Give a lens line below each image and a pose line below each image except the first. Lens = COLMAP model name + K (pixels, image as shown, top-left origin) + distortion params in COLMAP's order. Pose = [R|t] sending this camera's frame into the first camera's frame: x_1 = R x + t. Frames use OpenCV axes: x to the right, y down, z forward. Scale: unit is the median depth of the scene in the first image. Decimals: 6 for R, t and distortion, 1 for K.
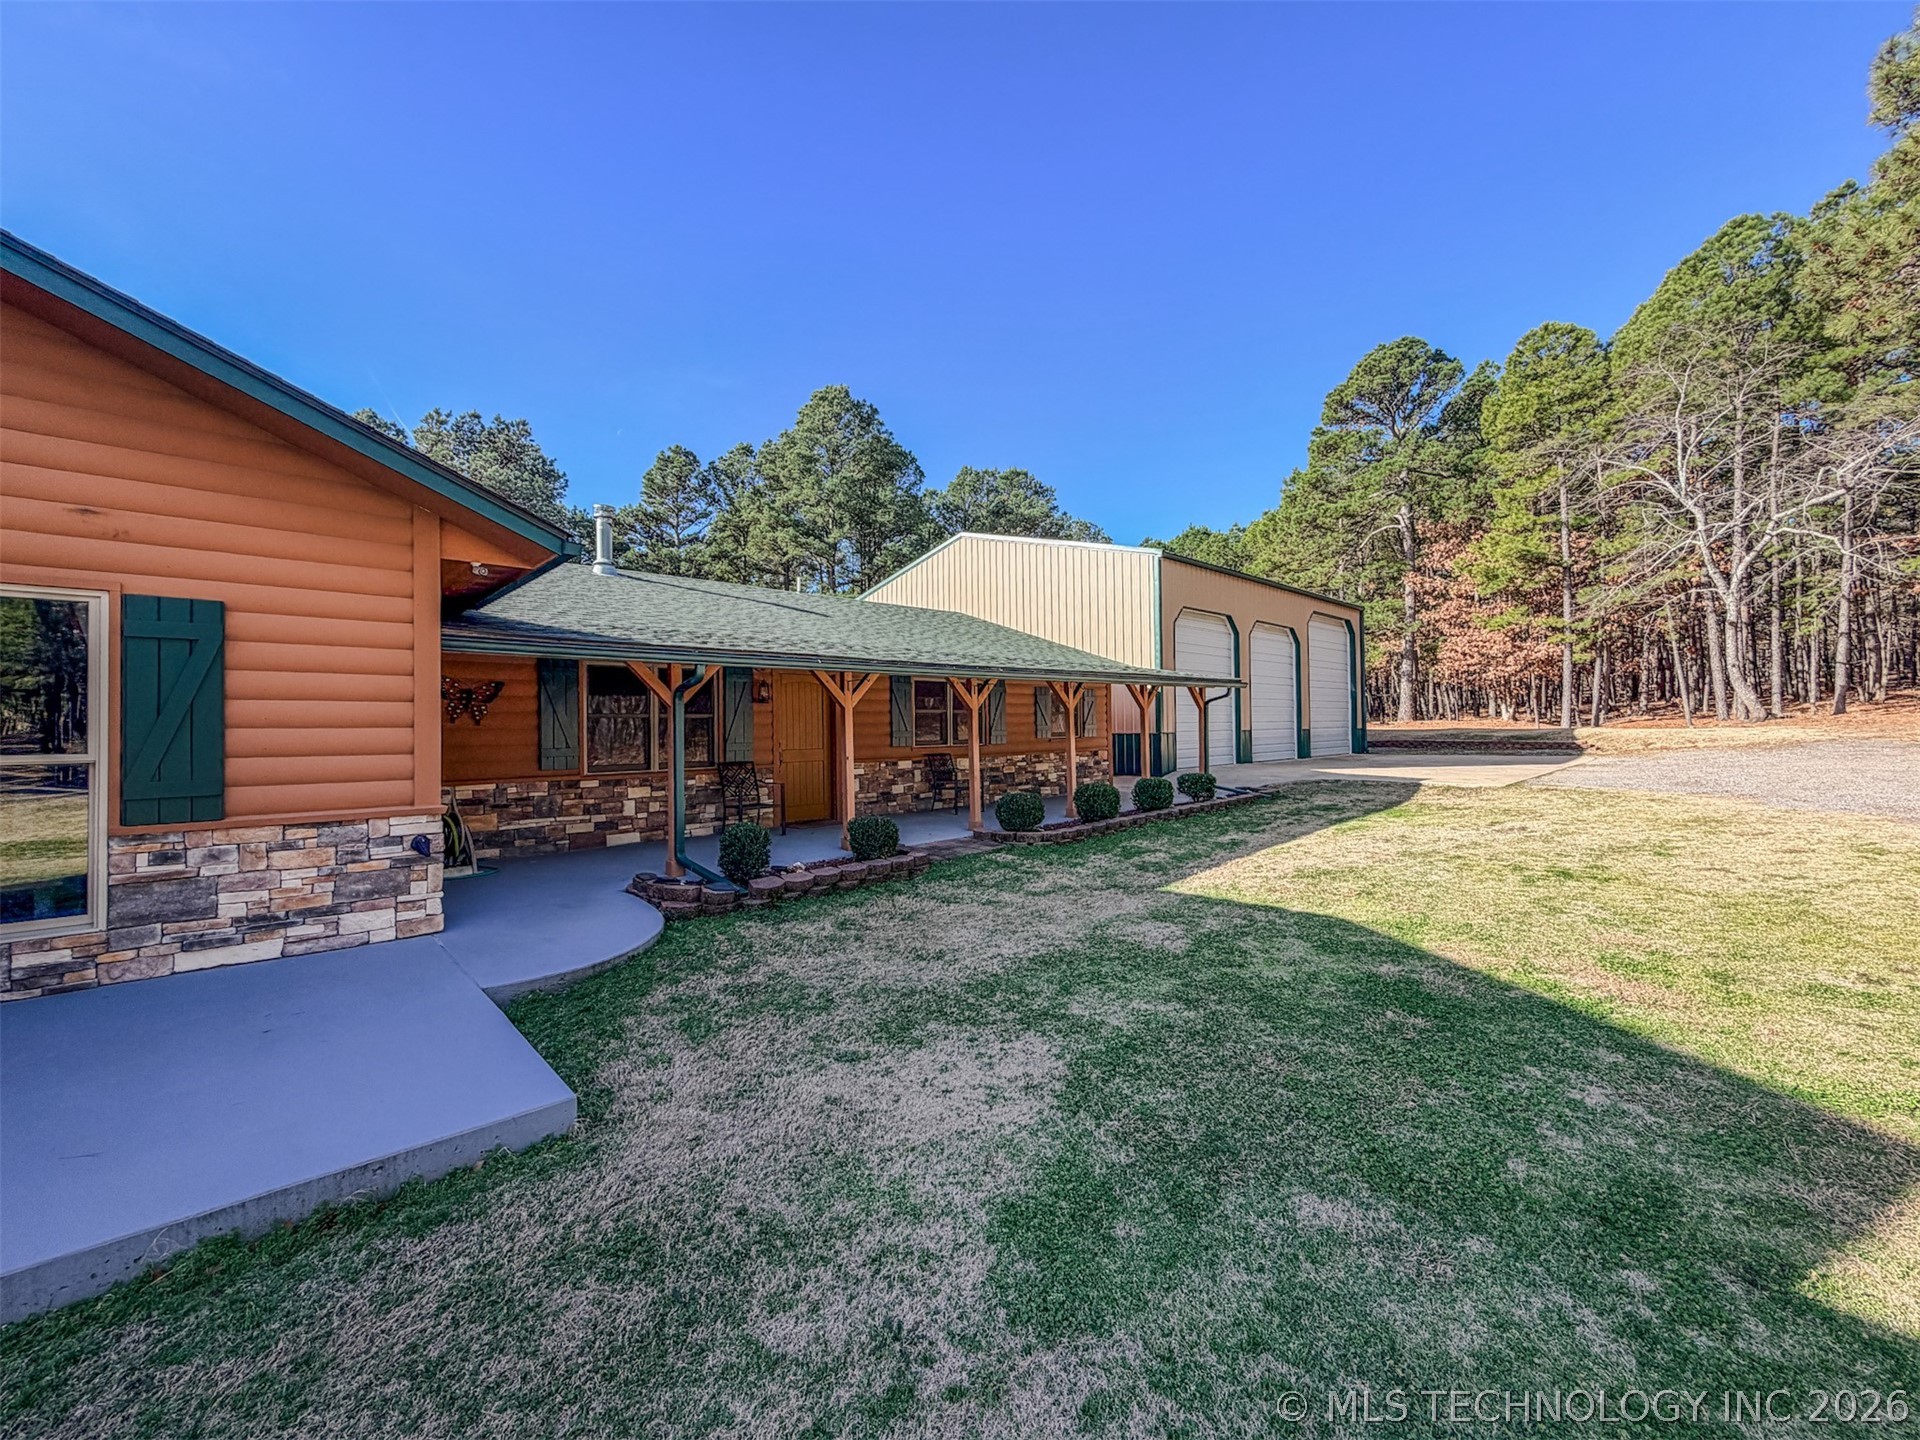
lens RADIAL K [[782.4, 0, 960.0], [0, 782.4, 720.0], [0, 0, 1]] dist [-0.001256, 0.000303]
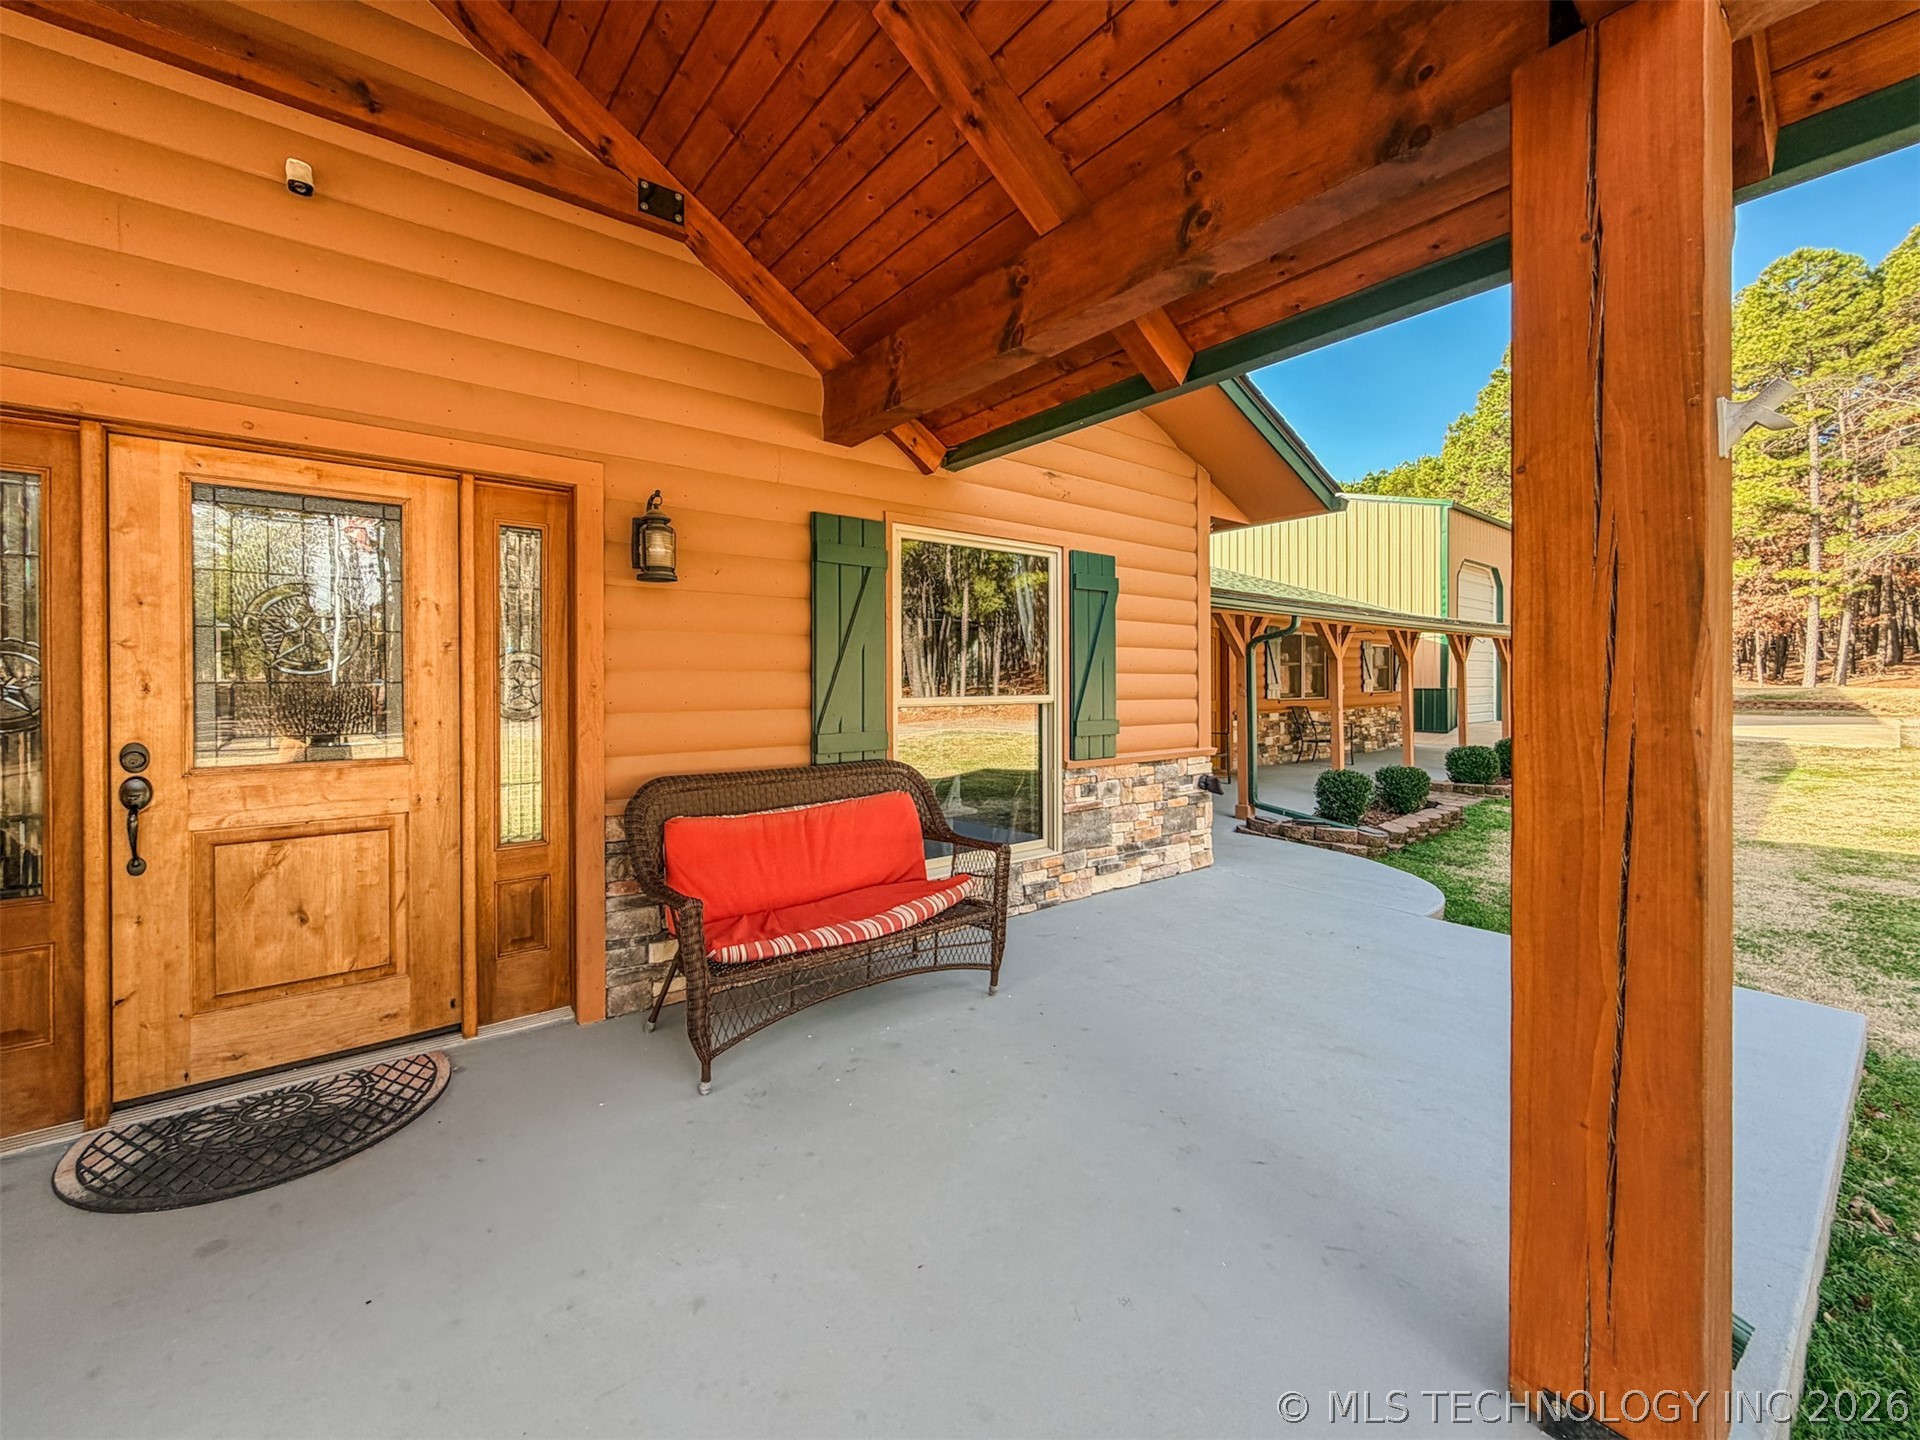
lens RADIAL K [[795.0, 0, 966.6], [0, 795.0, 690.6], [0, 0, 1]] dist [0.001139, 0.000305]
pose [[0.997703, 0.010337, -0.066946, -0.467594], [-0.008901, 0.999725, 0.021703, 0.005700], [0.067152, -0.021057, 0.997521, -0.052804]]
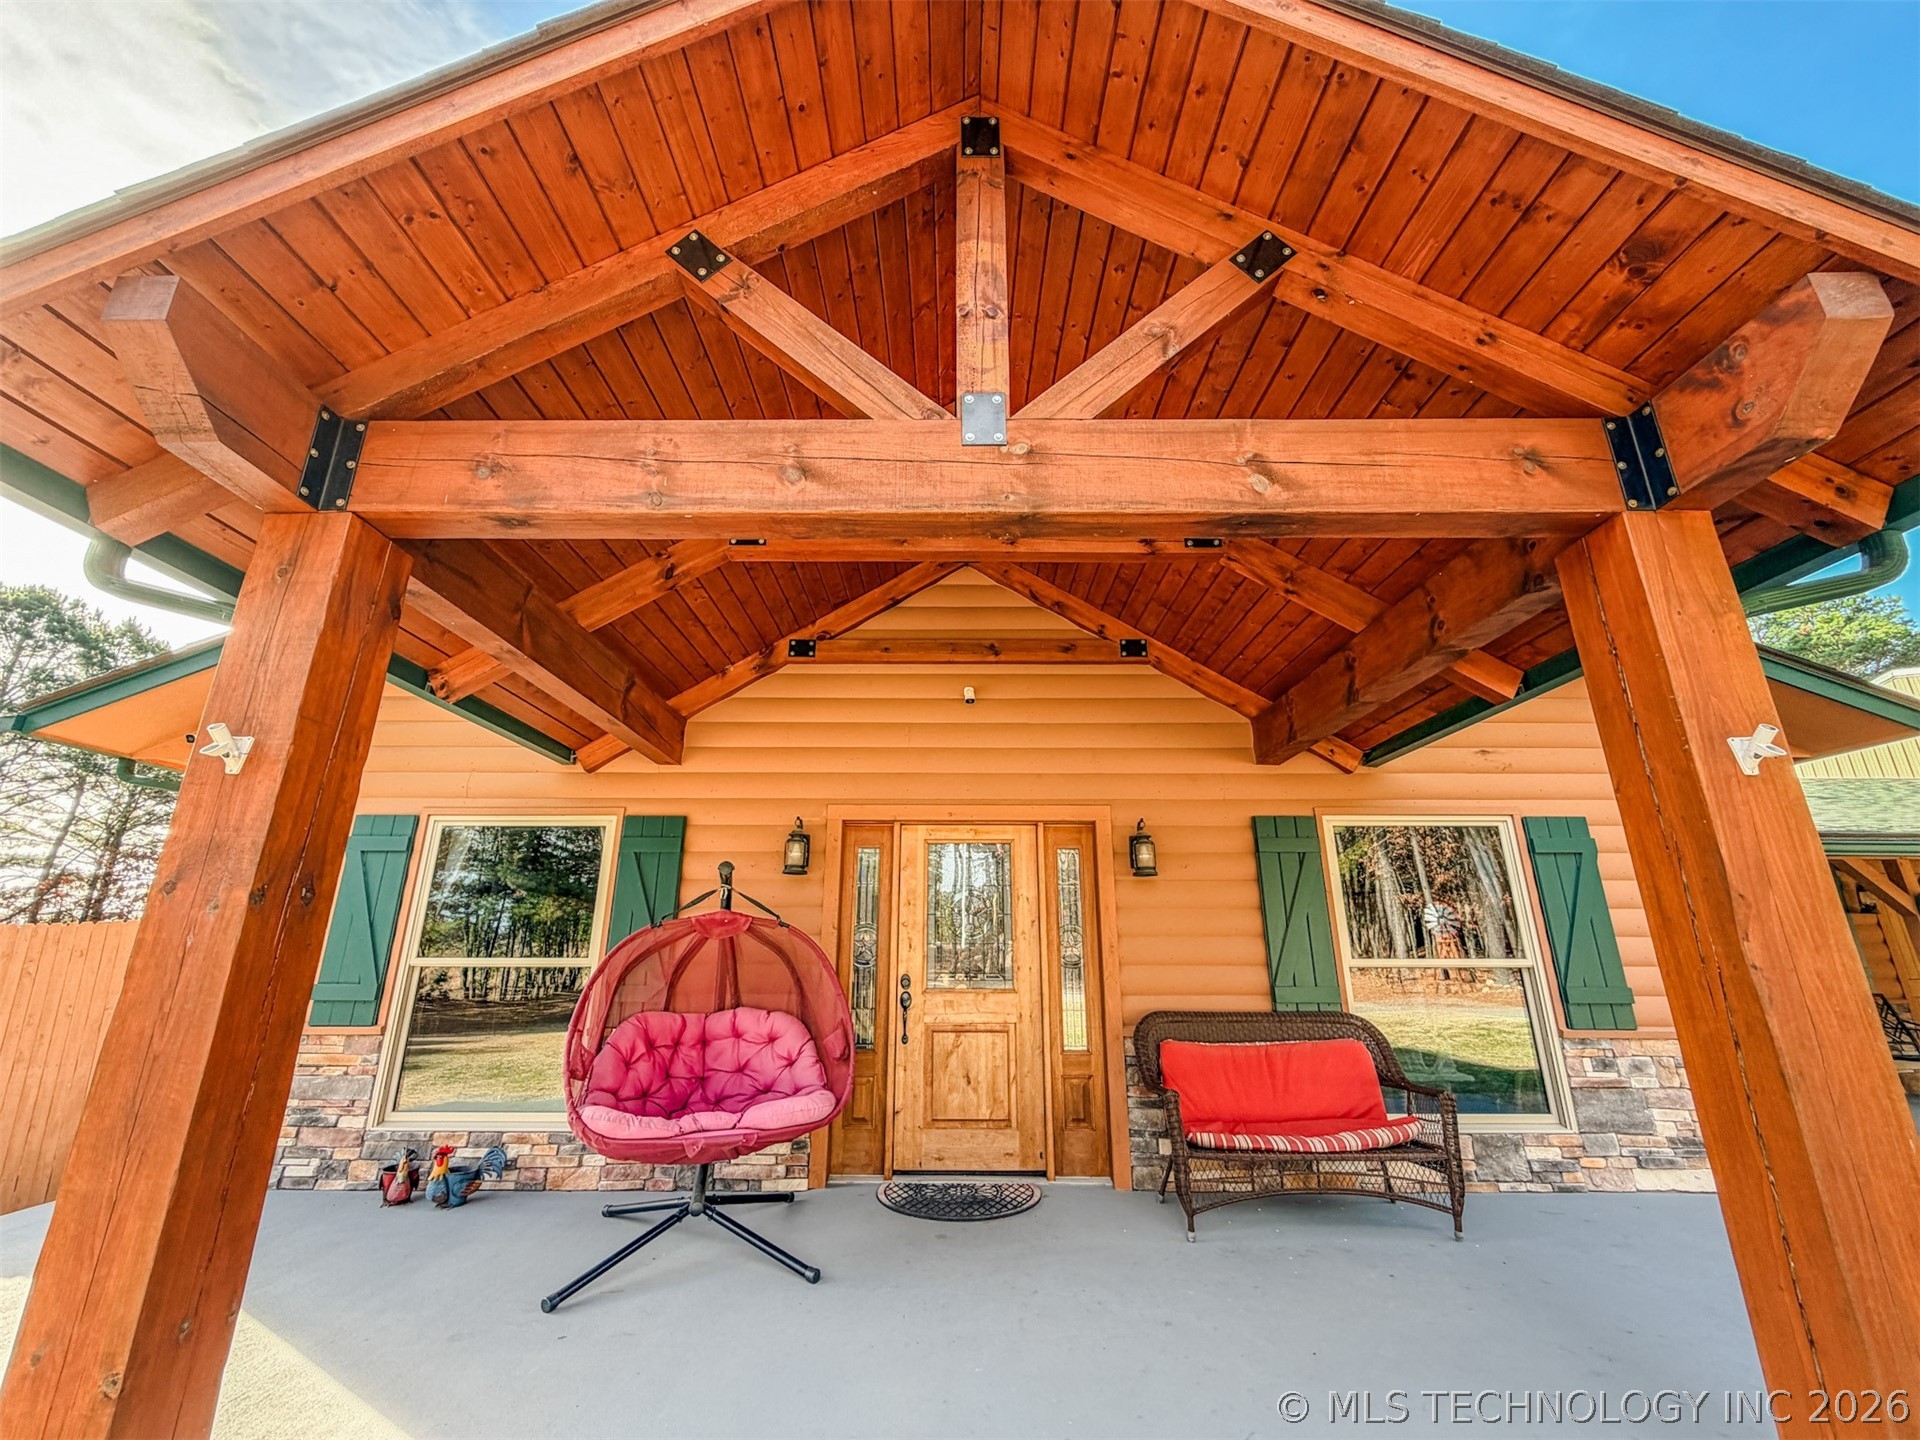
lens RADIAL K [[771.1, 0, 944.8], [0, 771.1, 714.4], [0, 0, 1]] dist [-0.001863, -0.000159]
pose [[0.728247, -0.189769, -0.658516, -0.373943], [-0.005062, 0.959381, -0.282069, 0.009071], [0.685296, 0.208749, 0.697706, -0.177323]]
